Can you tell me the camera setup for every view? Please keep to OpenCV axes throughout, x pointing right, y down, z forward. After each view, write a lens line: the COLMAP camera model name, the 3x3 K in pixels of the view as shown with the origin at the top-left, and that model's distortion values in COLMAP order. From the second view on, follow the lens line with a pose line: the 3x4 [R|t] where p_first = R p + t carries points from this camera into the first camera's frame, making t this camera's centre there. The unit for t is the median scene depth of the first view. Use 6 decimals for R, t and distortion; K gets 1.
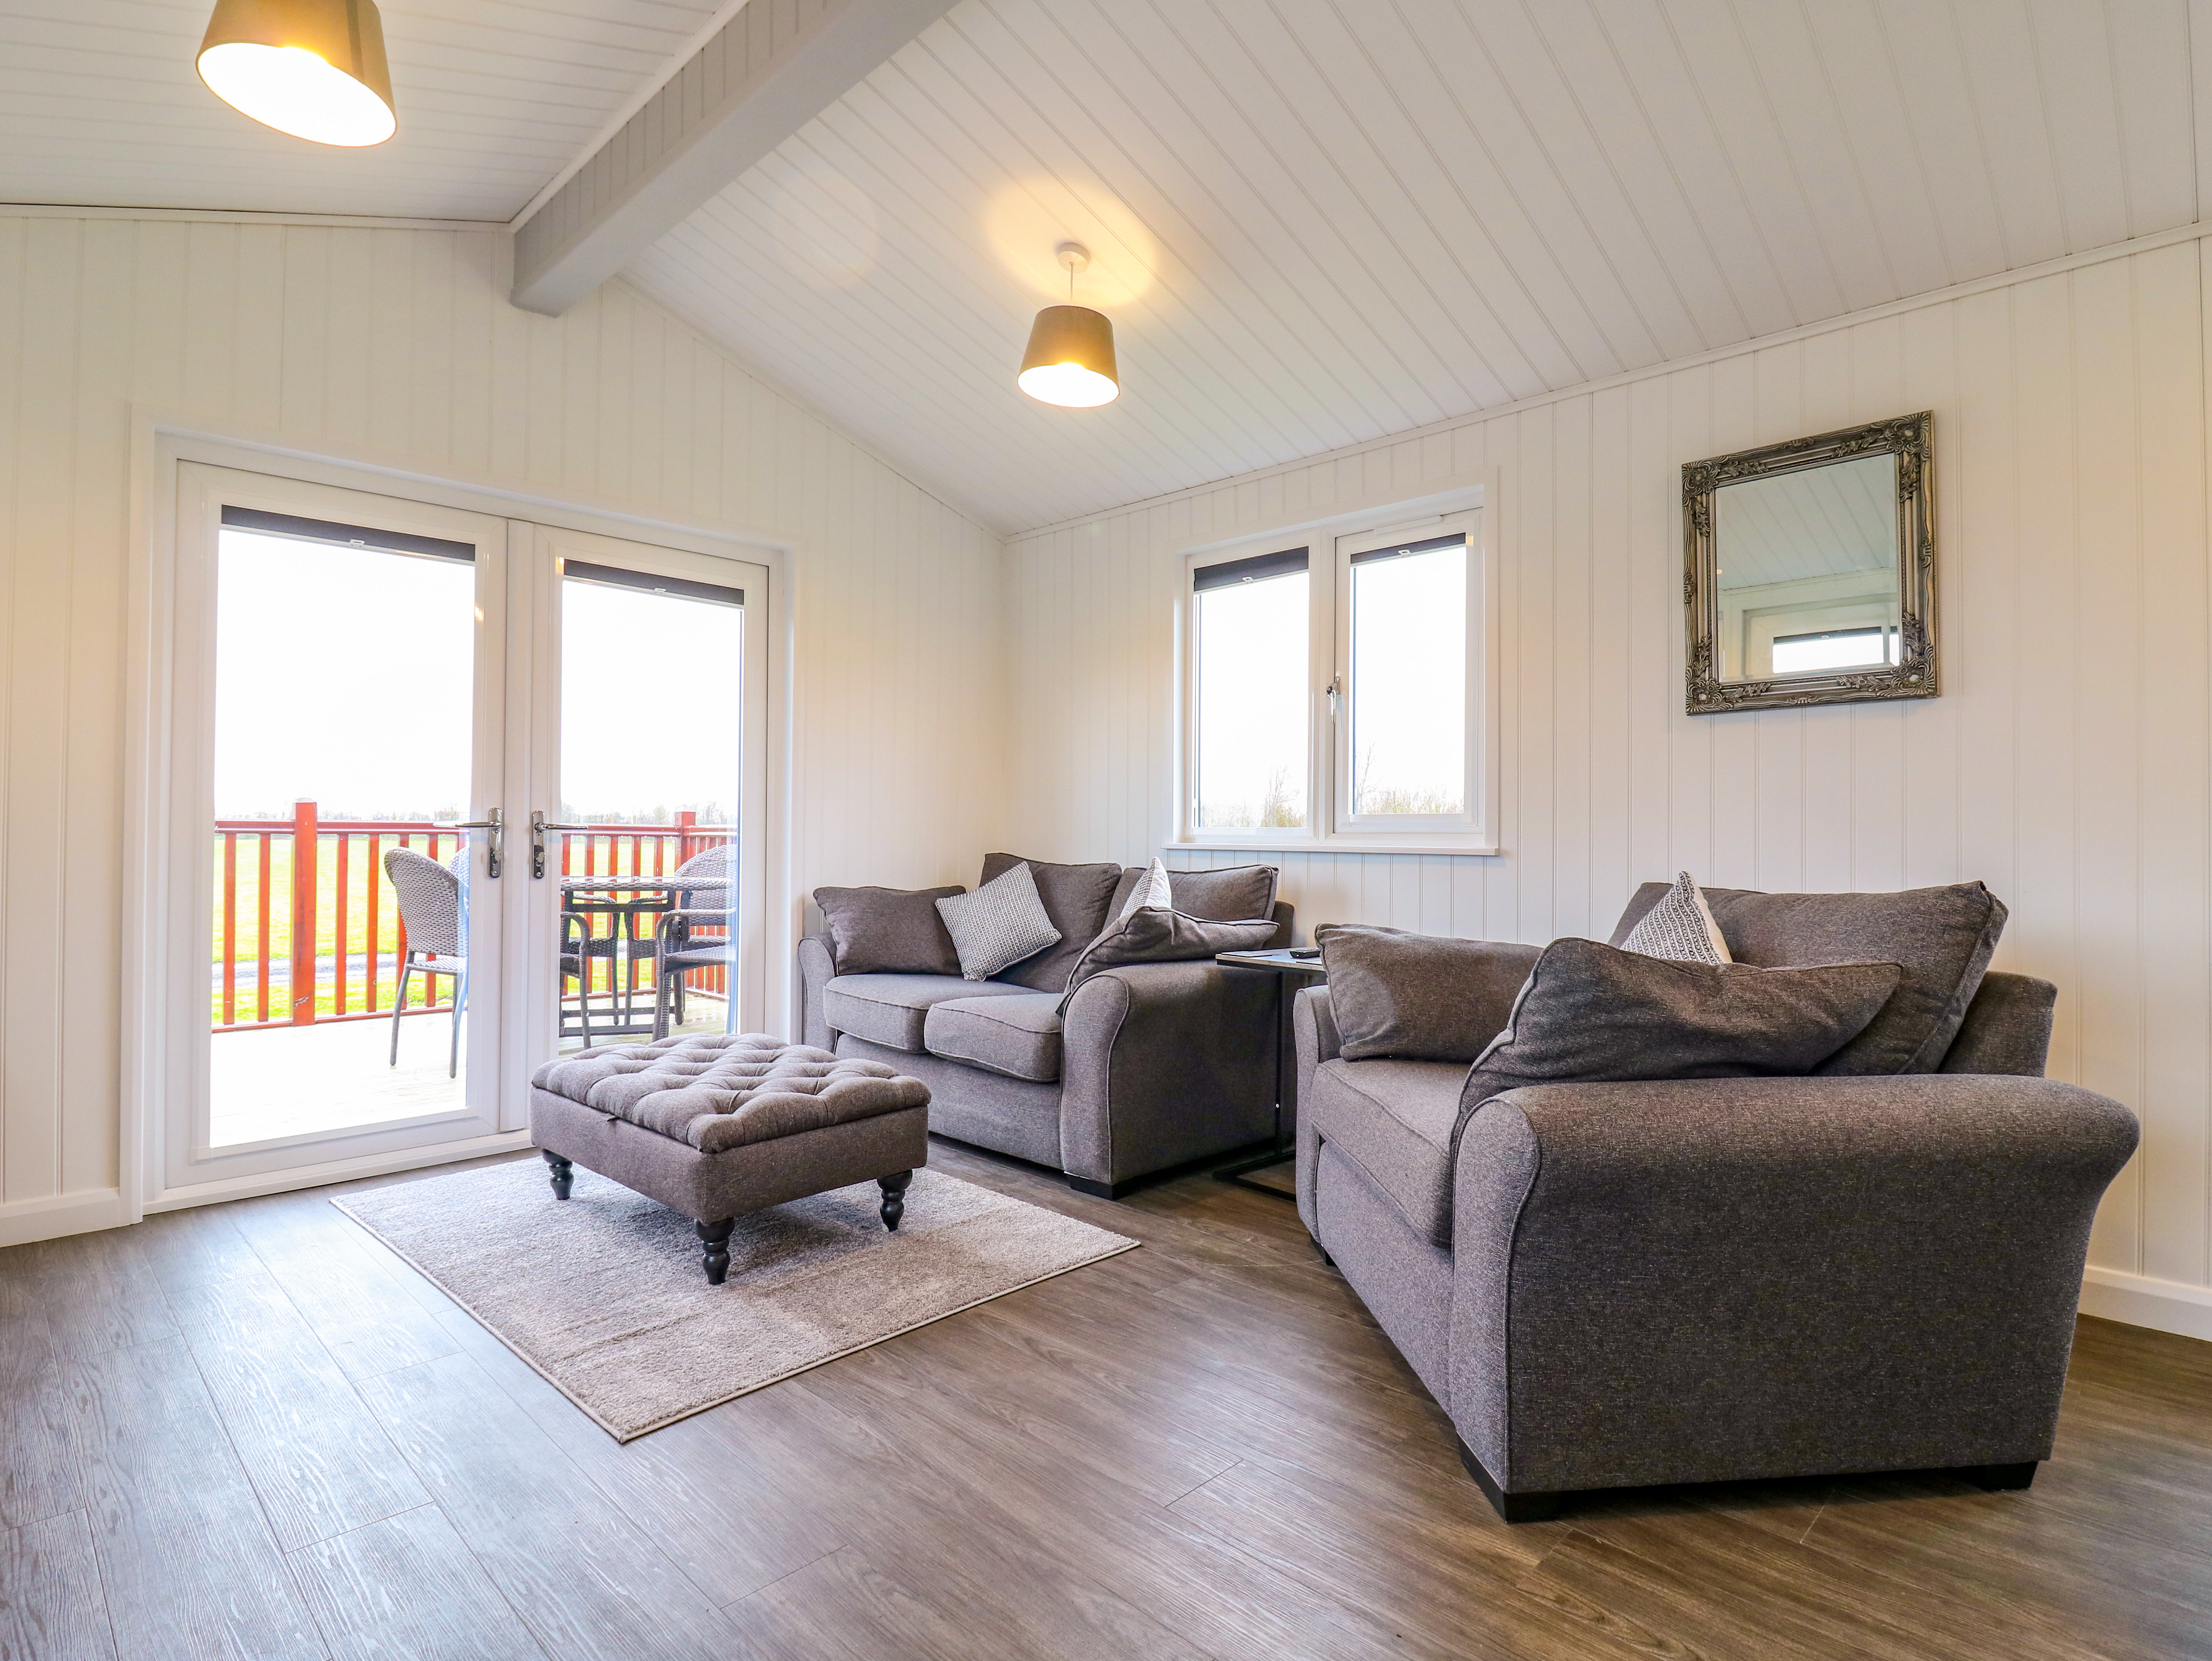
lens RADIAL K [[1192.7, 0, 1118.6], [0, 1192.7, 826.0], [0, 0, 1]] dist [-0.001331, -0.000207]
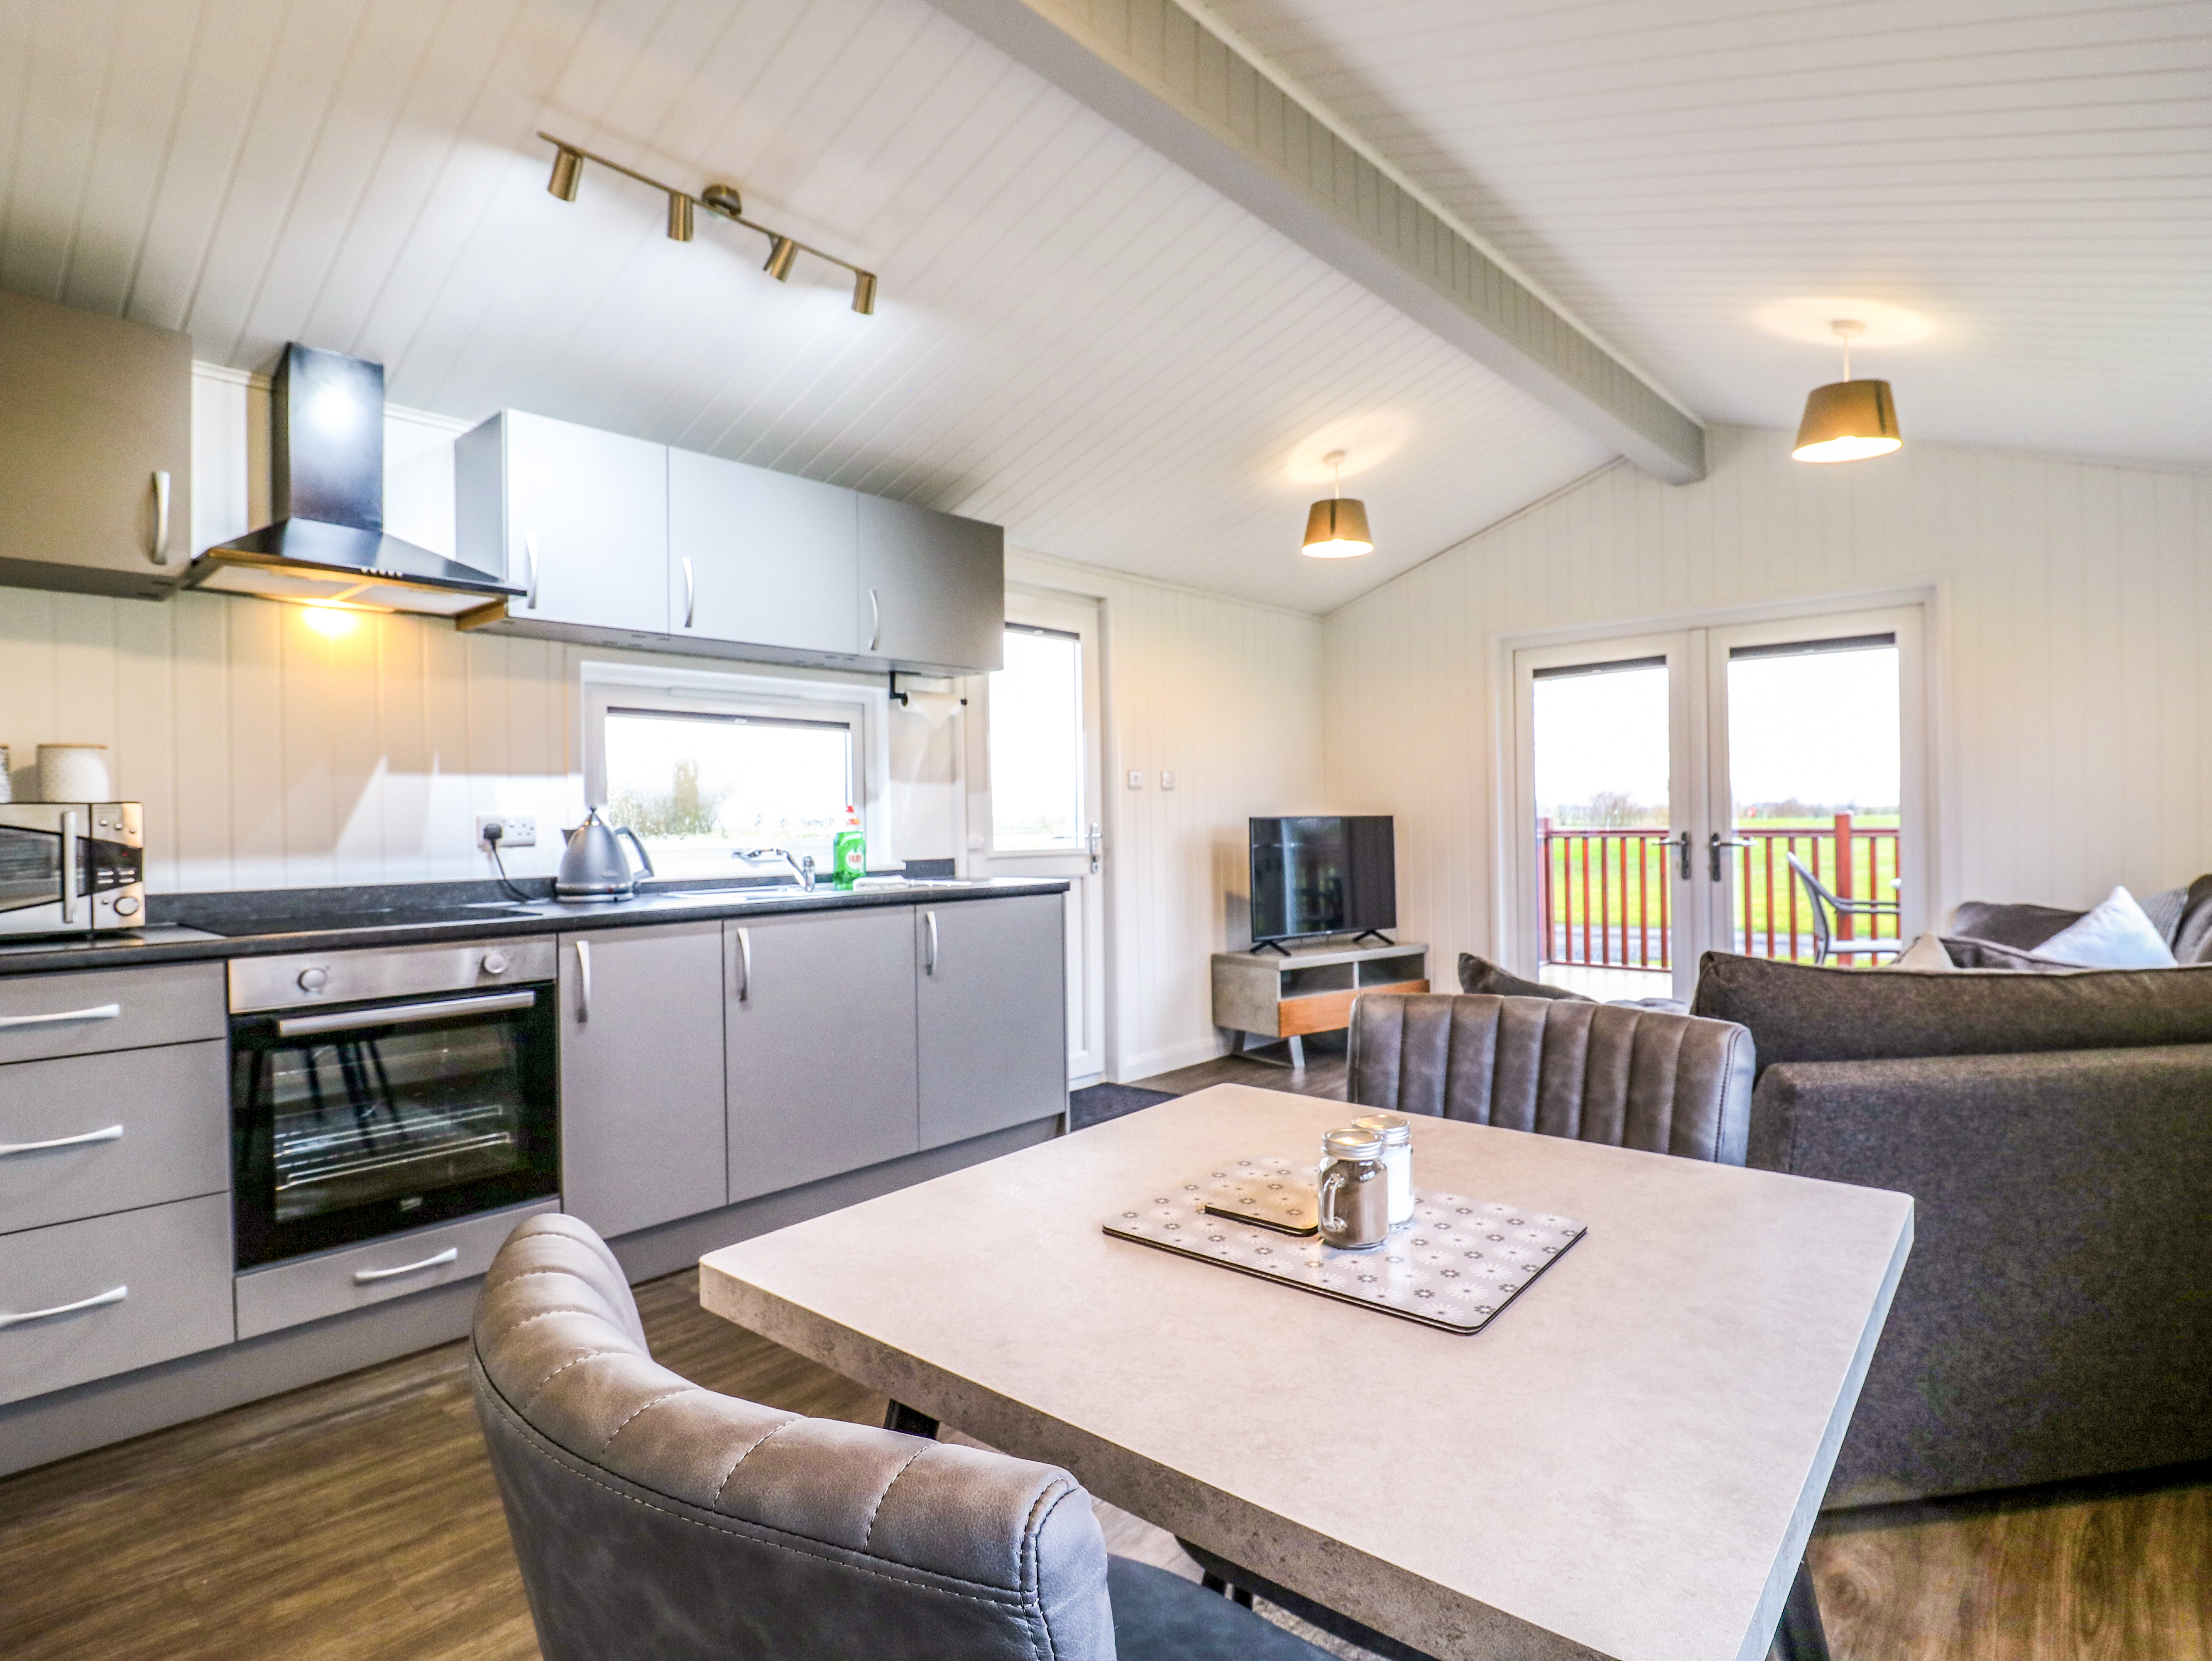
lens RADIAL K [[1192.7, 0, 1118.6], [0, 1192.7, 826.0], [0, 0, 1]] dist [-0.001331, -0.000207]
pose [[0.065938, -0.009935, -0.997774, 0.877906], [0.028508, 0.999561, -0.008069, -0.026809], [0.997416, -0.027912, 0.066193, 0.199688]]
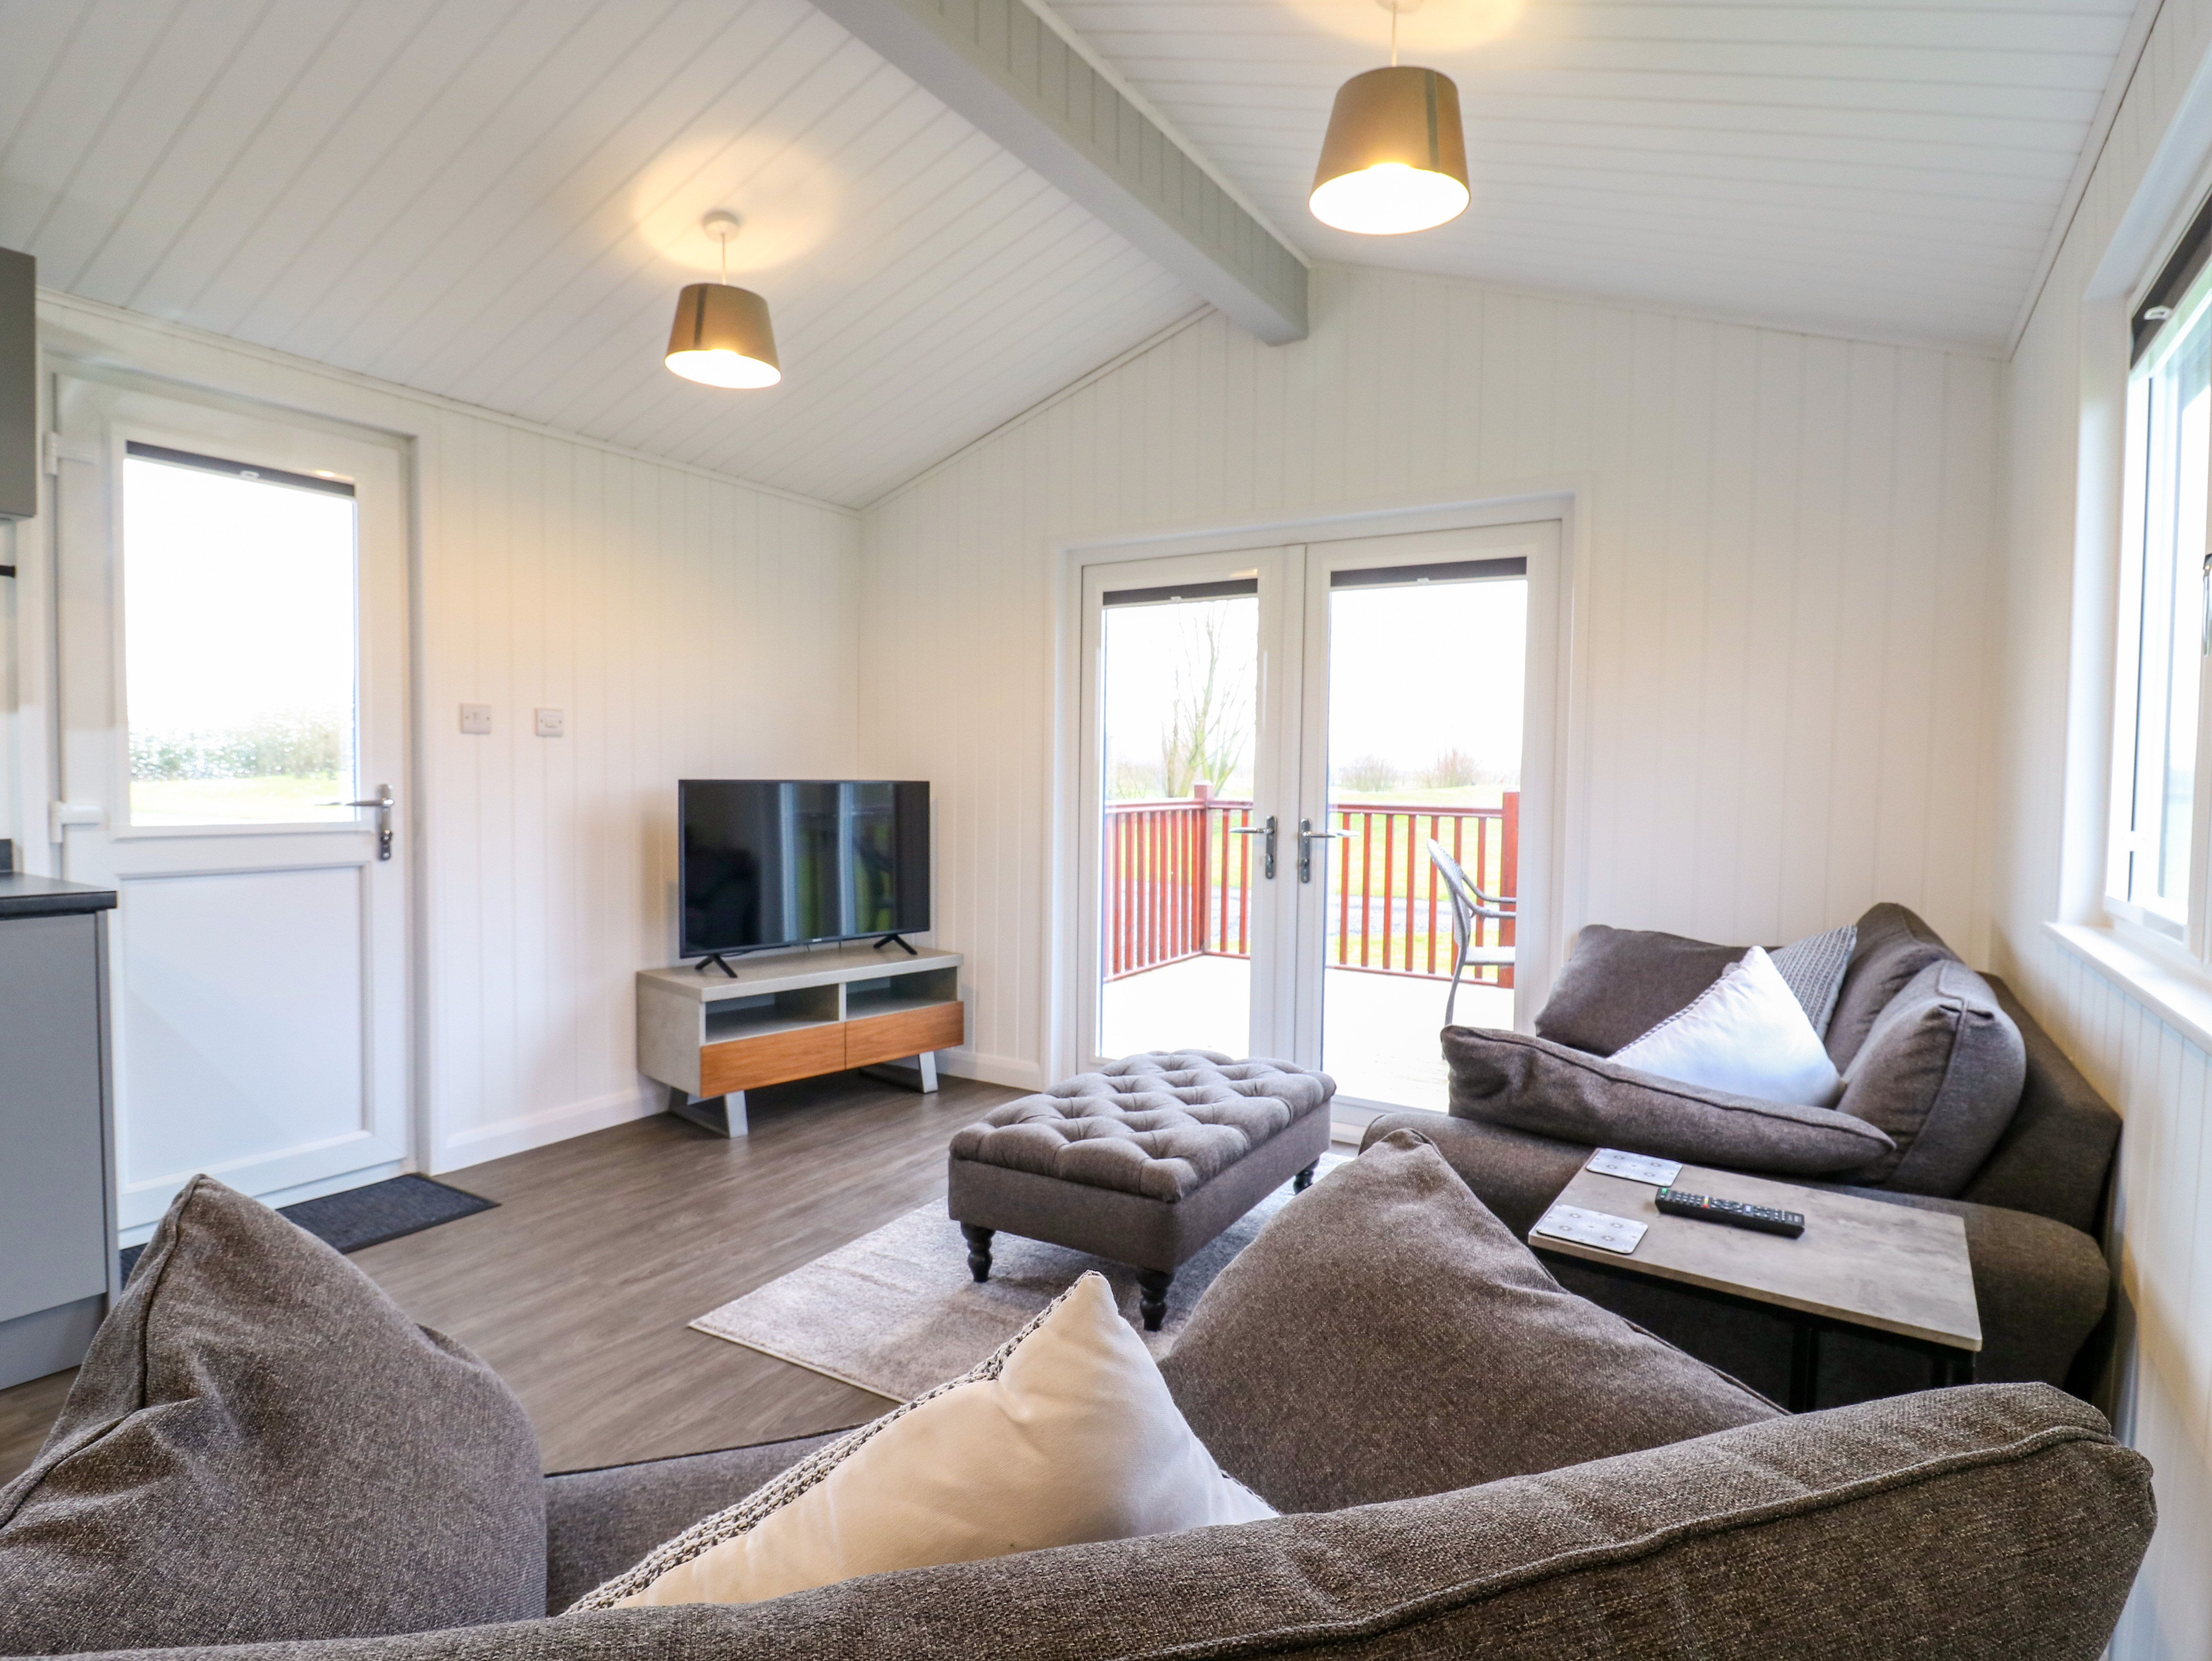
lens RADIAL K [[1192.7, 0, 1118.6], [0, 1192.7, 826.0], [0, 0, 1]] dist [-0.001331, -0.000207]
pose [[0.241459, 0.032331, -0.969872, 0.504904], [0.000966, 0.999436, 0.033557, -0.039189], [0.970410, -0.009040, 0.241292, 0.579086]]
